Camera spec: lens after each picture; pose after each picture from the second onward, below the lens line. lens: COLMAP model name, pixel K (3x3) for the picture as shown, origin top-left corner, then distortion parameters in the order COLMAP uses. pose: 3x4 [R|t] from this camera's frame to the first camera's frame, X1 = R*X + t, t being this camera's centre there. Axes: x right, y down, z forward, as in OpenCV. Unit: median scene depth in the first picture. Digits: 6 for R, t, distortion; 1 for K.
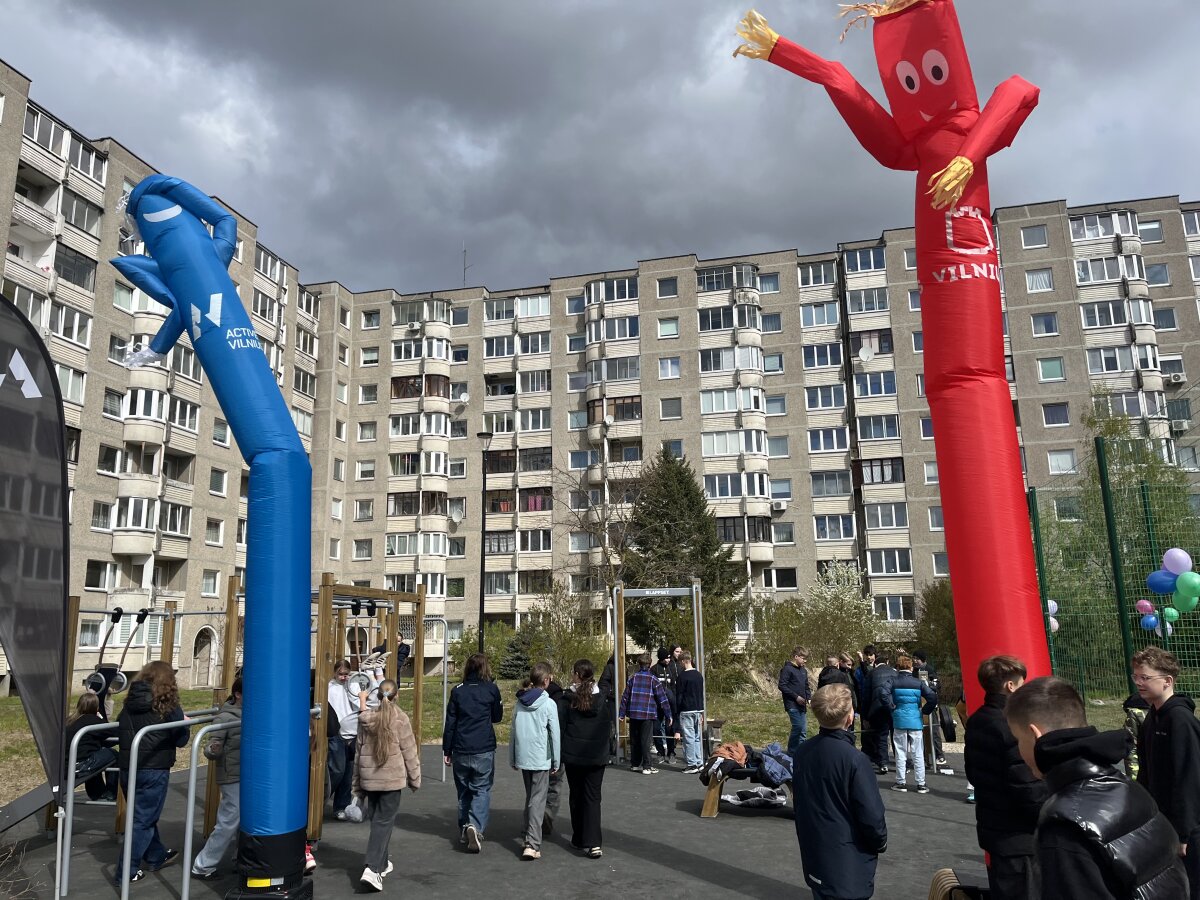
lens RADIAL K [[908.9, 0, 590.4], [0, 908.9, 453.3], [0, 0, 1]] dist [0.087819, -0.121878]
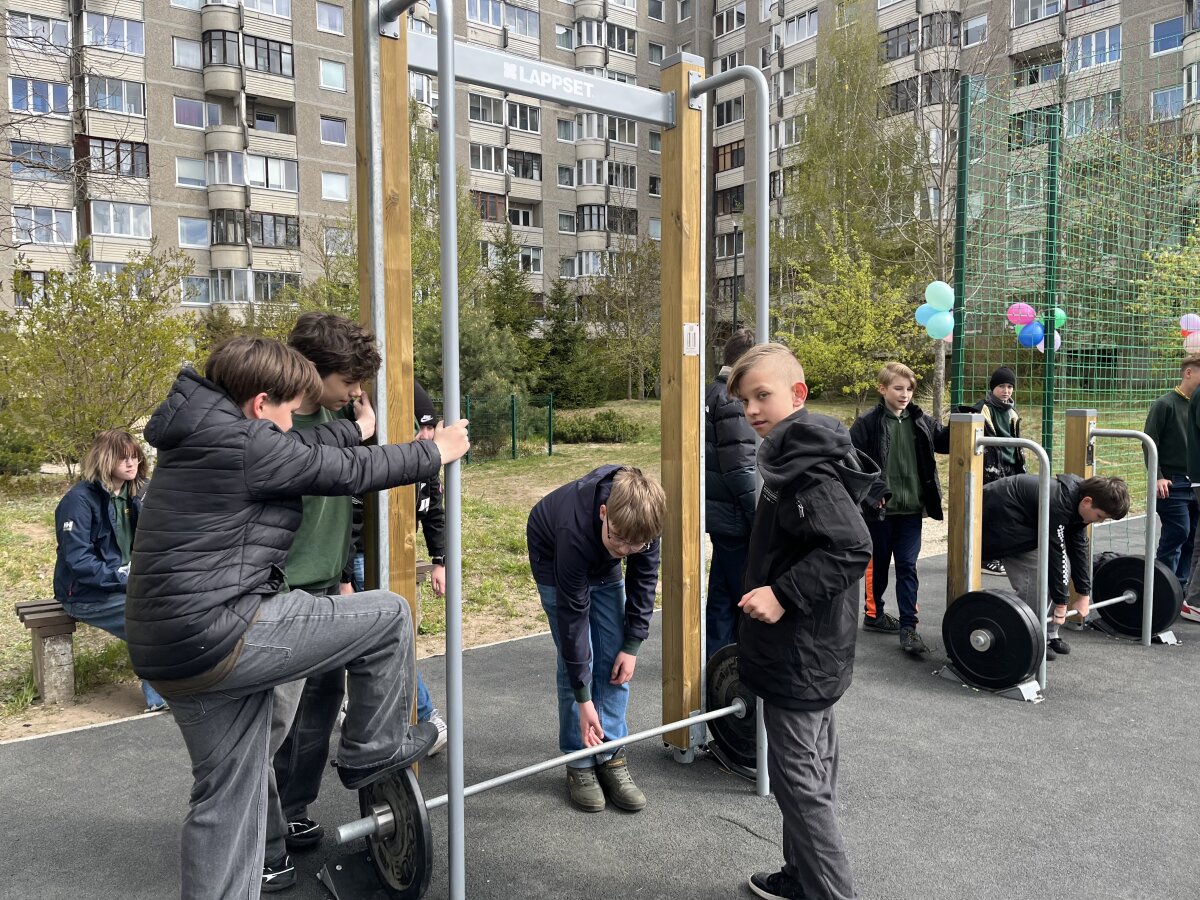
lens RADIAL K [[909.2, 0, 594.3], [0, 909.2, 429.3], [0, 0, 1]] dist [0.088245, -0.118478]
pose [[0.626959, -0.028173, 0.778542, -0.024358], [-0.160037, 0.973375, 0.164101, 0.047171], [-0.762437, -0.227481, 0.605758, 0.204091]]
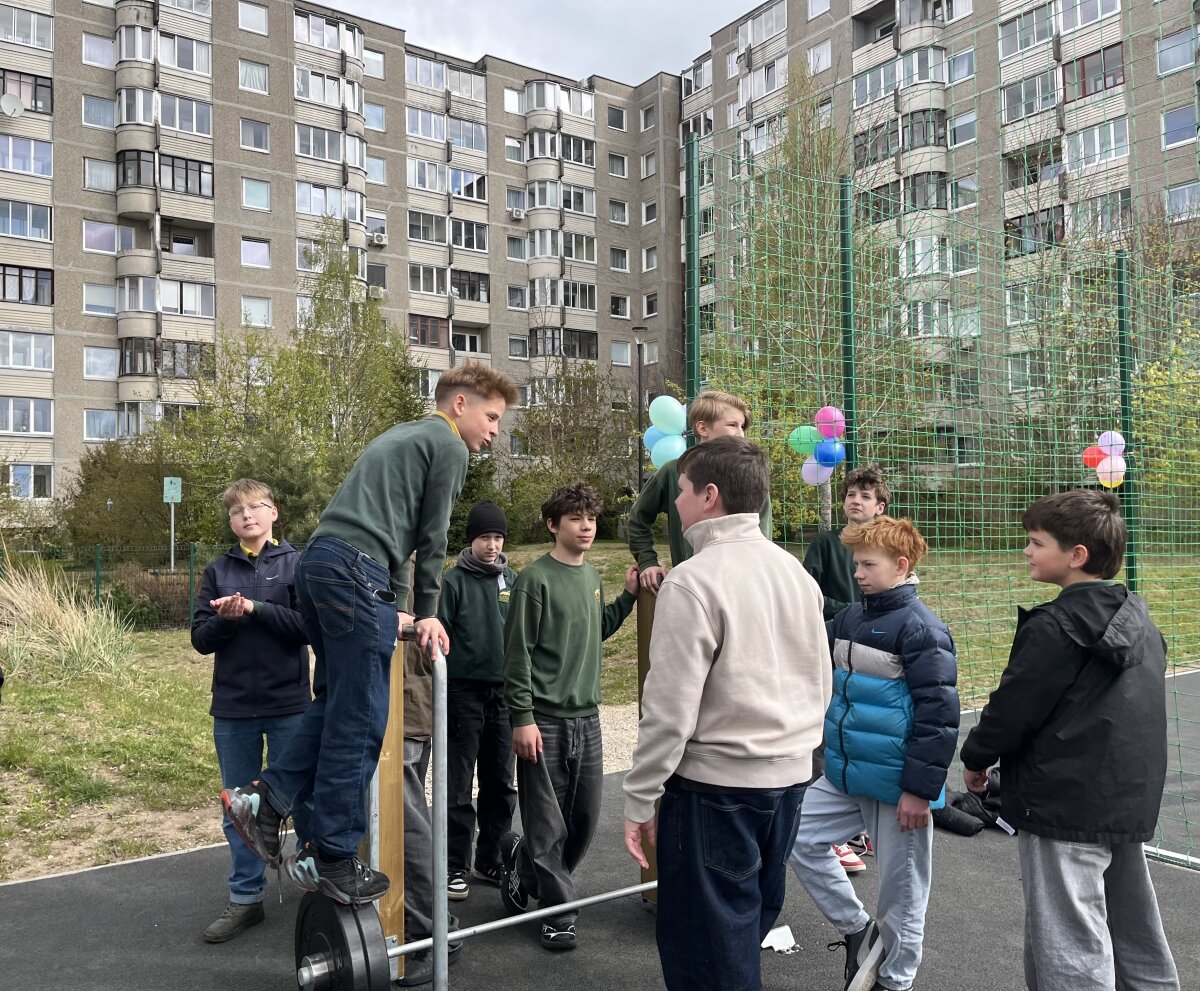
lens RADIAL K [[998.3, 0, 529.8], [0, 998.3, 499.7], [0, 0, 1]] dist [0.063093, -0.084814]
pose [[0.676429, 0.027963, 0.735977, 0.023898], [-0.150904, 0.983341, 0.101333, 0.042115], [-0.720883, -0.179606, 0.669380, 0.184702]]
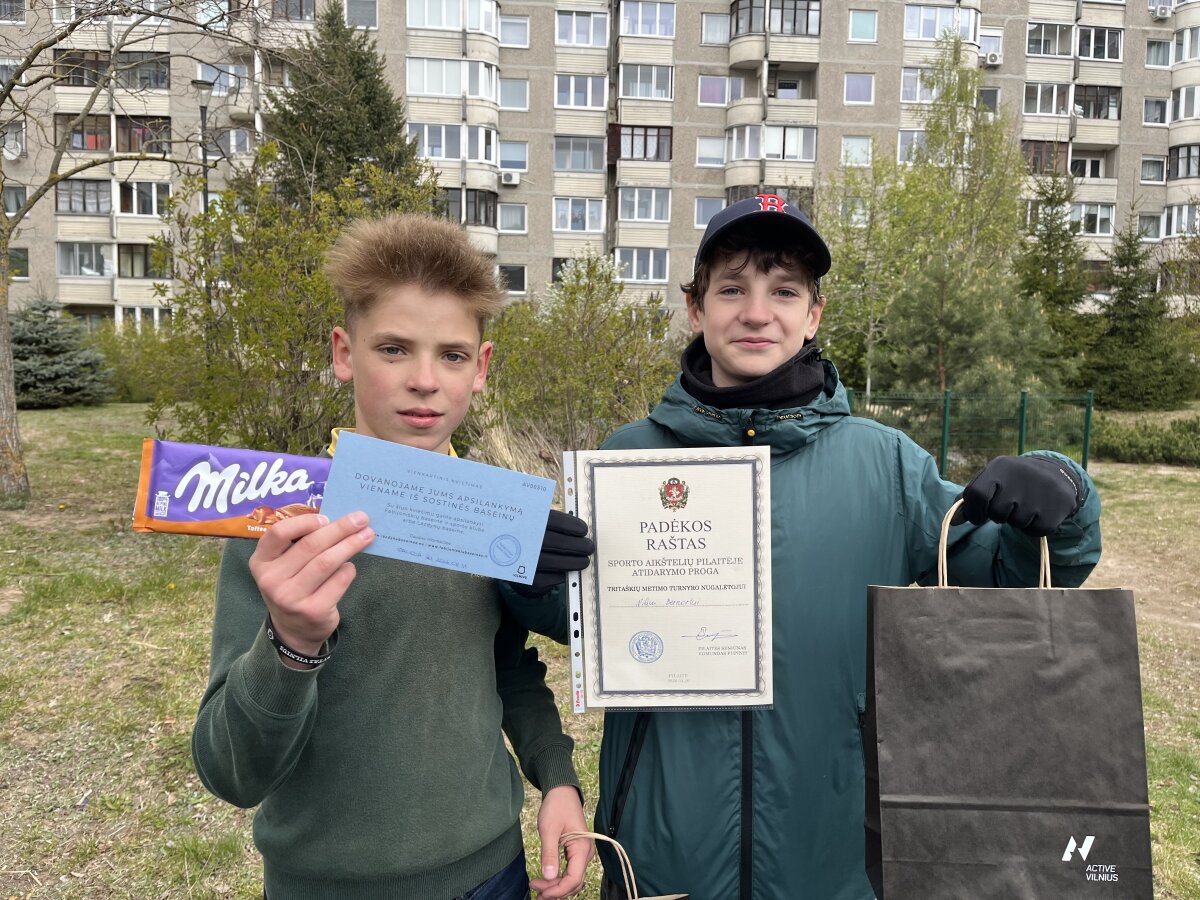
lens RADIAL K [[901.2, 0, 597.5], [0, 901.2, 437.6], [0, 0, 1]] dist [0.092410, -0.130054]
pose [[0.946540, 0.009464, 0.322448, 0.039783], [-0.099833, 0.959092, 0.264907, 0.055649], [-0.306750, -0.282936, 0.908764, 0.252257]]
